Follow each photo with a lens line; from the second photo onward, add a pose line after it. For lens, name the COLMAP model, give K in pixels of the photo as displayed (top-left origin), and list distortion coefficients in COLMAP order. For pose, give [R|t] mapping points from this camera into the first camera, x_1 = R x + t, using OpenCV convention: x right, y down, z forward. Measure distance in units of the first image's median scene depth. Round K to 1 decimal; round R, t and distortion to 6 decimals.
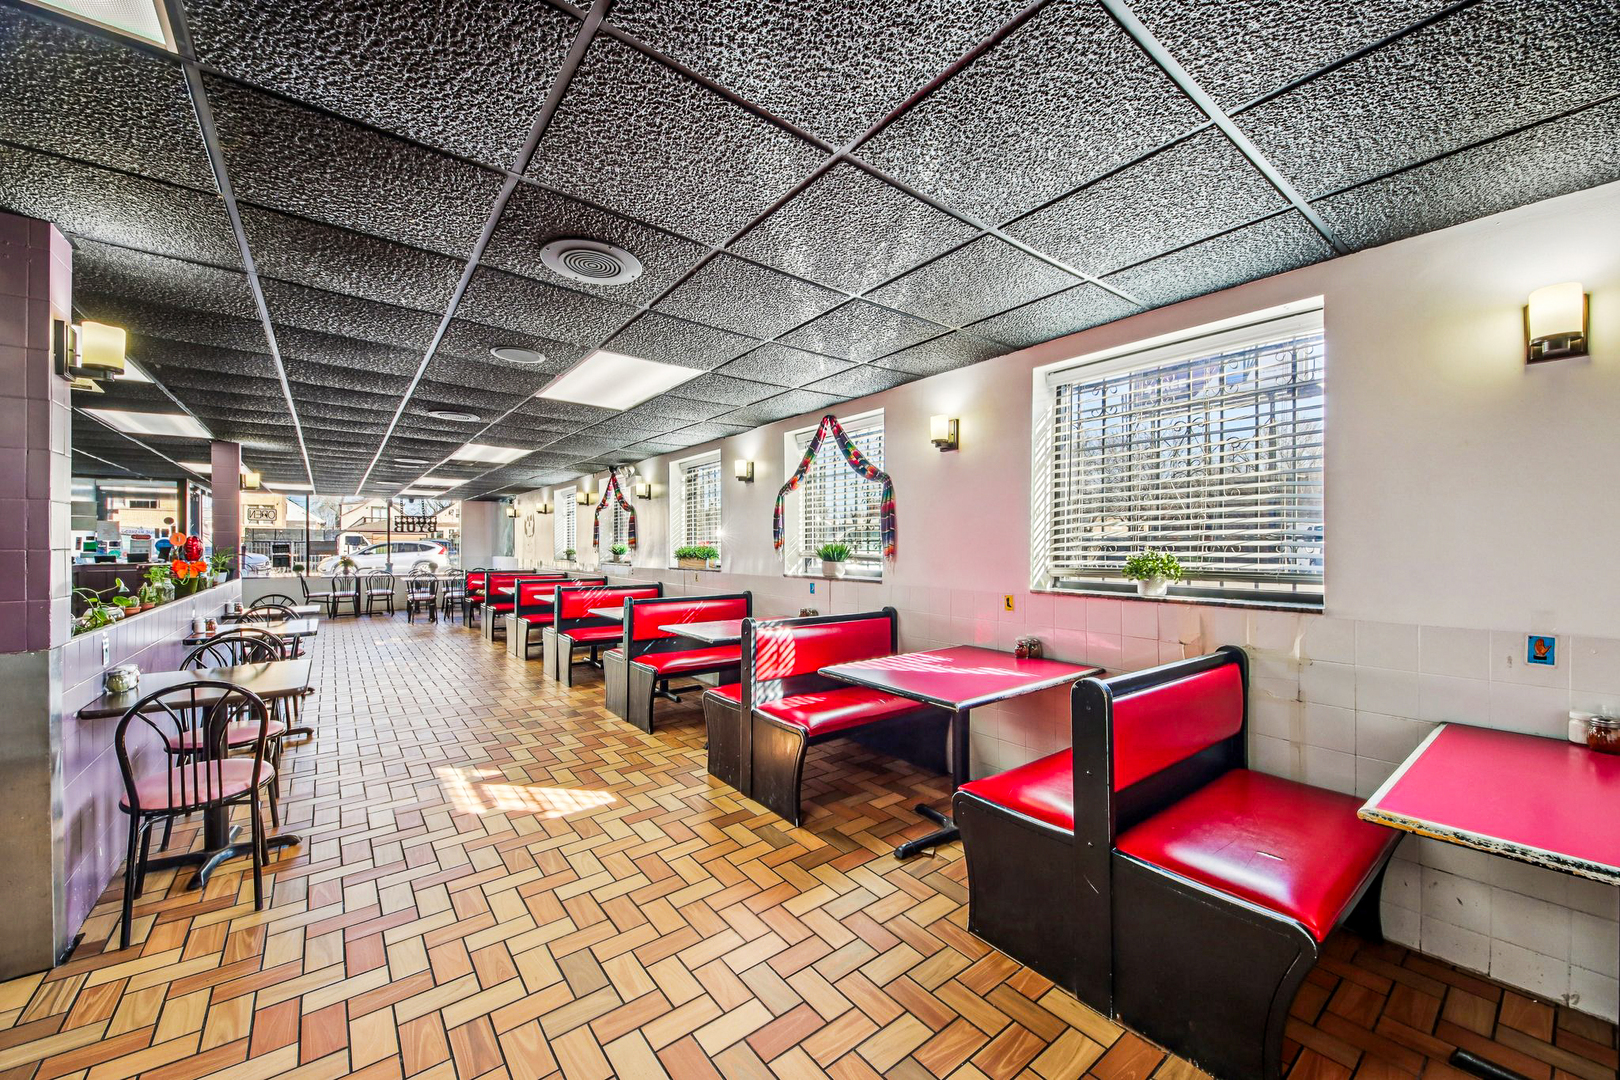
lens RADIAL K [[599.6, 0, 815.3], [0, 599.6, 540.1], [0, 0, 1]] dist [0.041986, -0.019193]
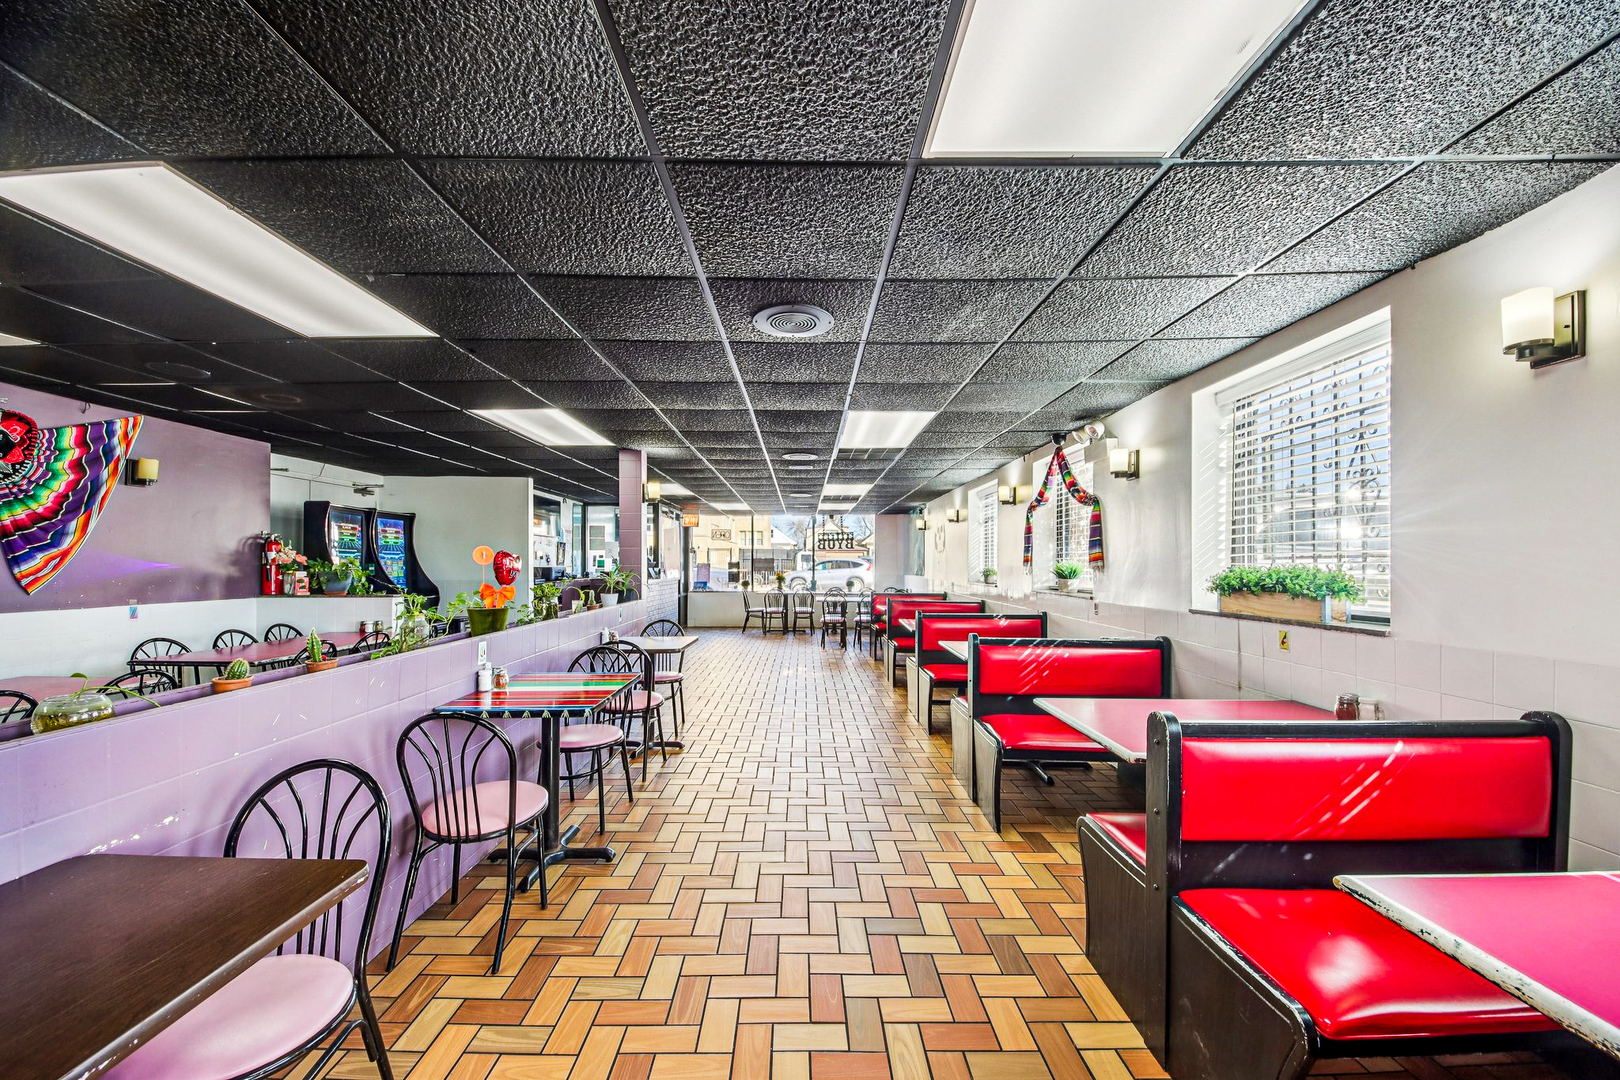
lens RADIAL K [[591.9, 0, 804.9], [0, 591.9, 568.9], [0, 0, 1]] dist [0.039920, -0.032823]
pose [[0.779021, 0.007955, -0.626947, -0.293521], [0.004405, 0.999825, 0.018159, 0.004291], [0.626982, -0.016908, 0.778850, 0.684633]]
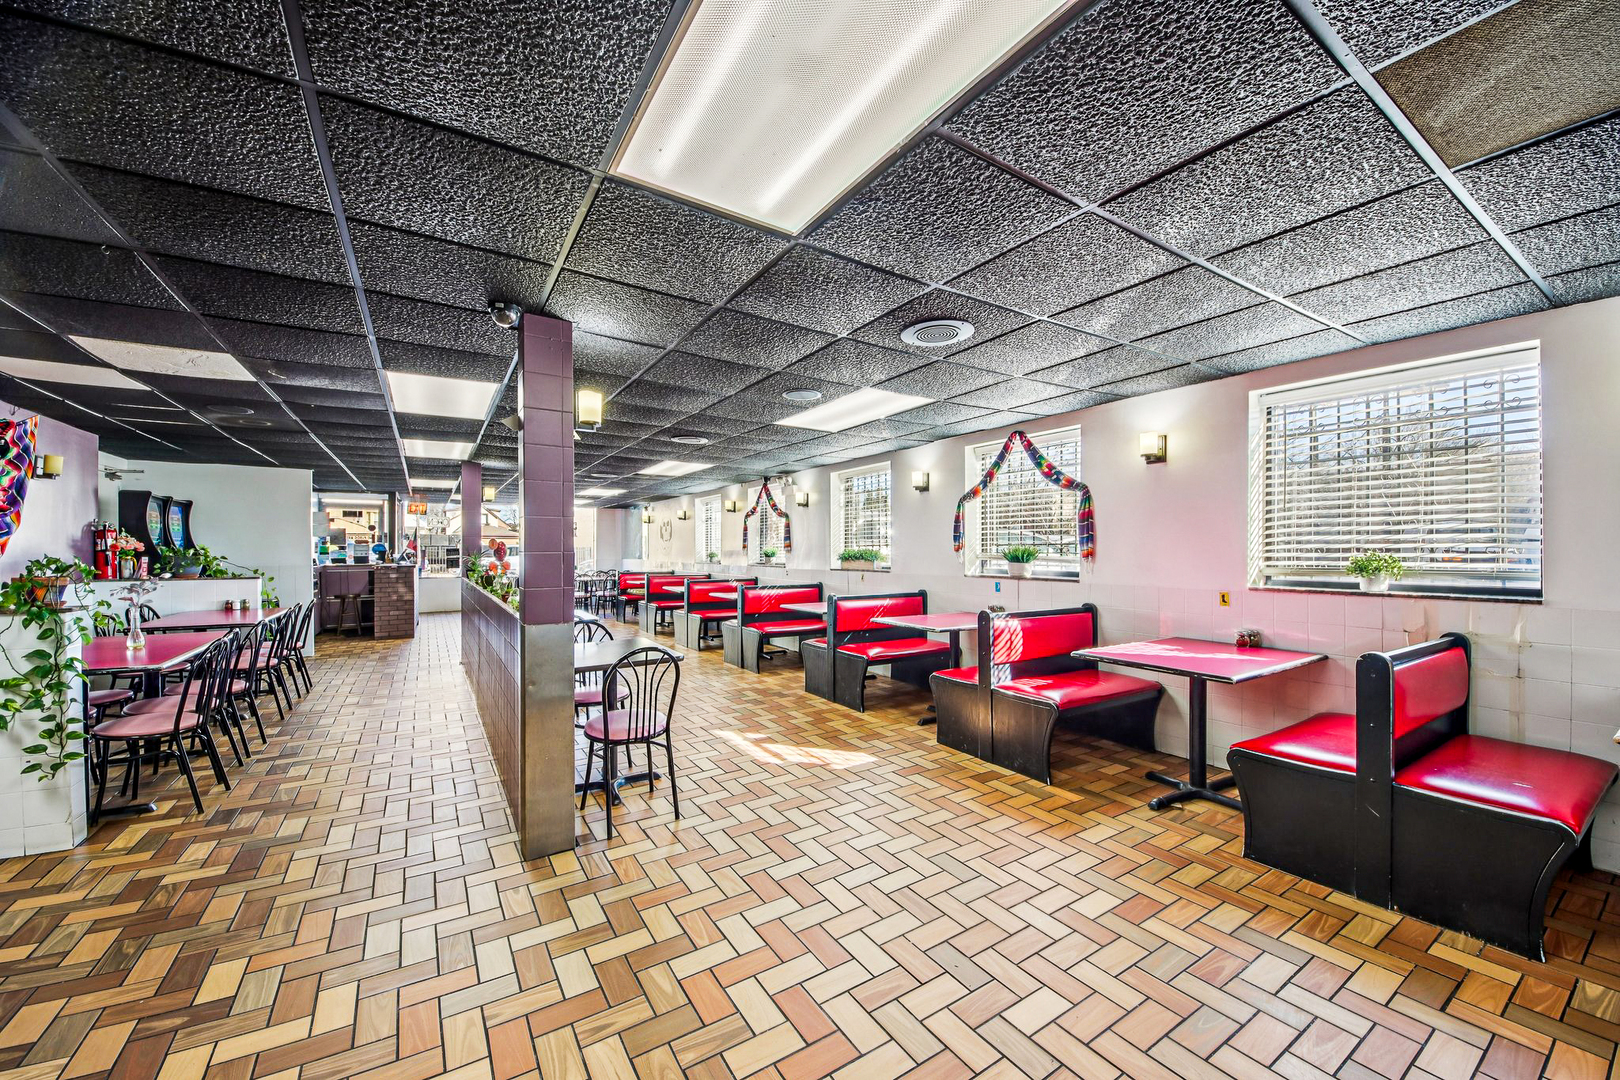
lens RADIAL K [[607.0, 0, 810.0], [0, 607.0, 540.0], [0, 0, 1]] dist [-0.001527, -0.000318]
pose [[0.994429, -0.002511, -0.105375, -0.263655], [0.001884, 0.999980, -0.006044, -0.000202], [0.105388, 0.005812, 0.994414, -0.170362]]
